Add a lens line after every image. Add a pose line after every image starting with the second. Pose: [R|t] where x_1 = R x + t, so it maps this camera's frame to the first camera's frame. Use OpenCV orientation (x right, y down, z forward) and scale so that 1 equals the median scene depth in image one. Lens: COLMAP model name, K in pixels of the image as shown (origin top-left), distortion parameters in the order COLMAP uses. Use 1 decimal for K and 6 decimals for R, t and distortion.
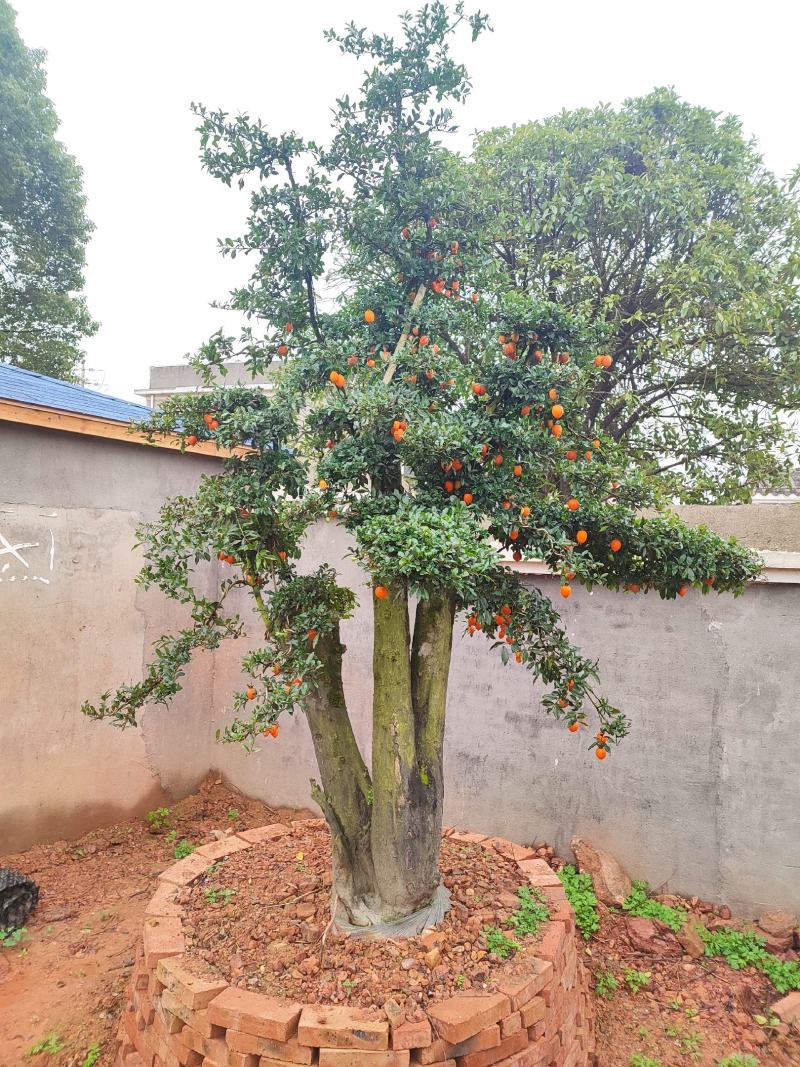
lens RADIAL K [[796.6, 0, 394.4], [0, 796.6, 536.7], [0, 0, 1]] dist [0.032418, -0.001006]
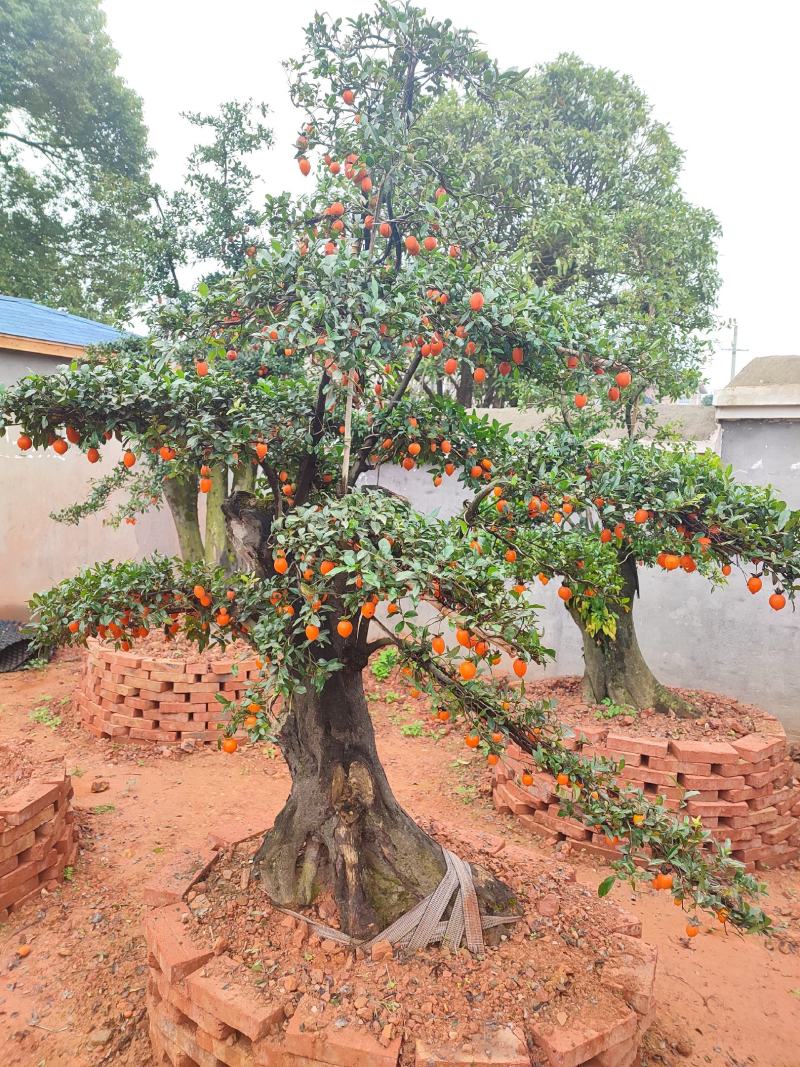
lens RADIAL K [[796.6, 0, 394.4], [0, 796.6, 536.7], [0, 0, 1]] dist [0.032418, -0.001006]
pose [[0.993655, 0.016727, -0.111217, 0.090704], [-0.004470, 0.993971, 0.109553, 0.008124], [0.112379, -0.108361, 0.987739, -0.110710]]
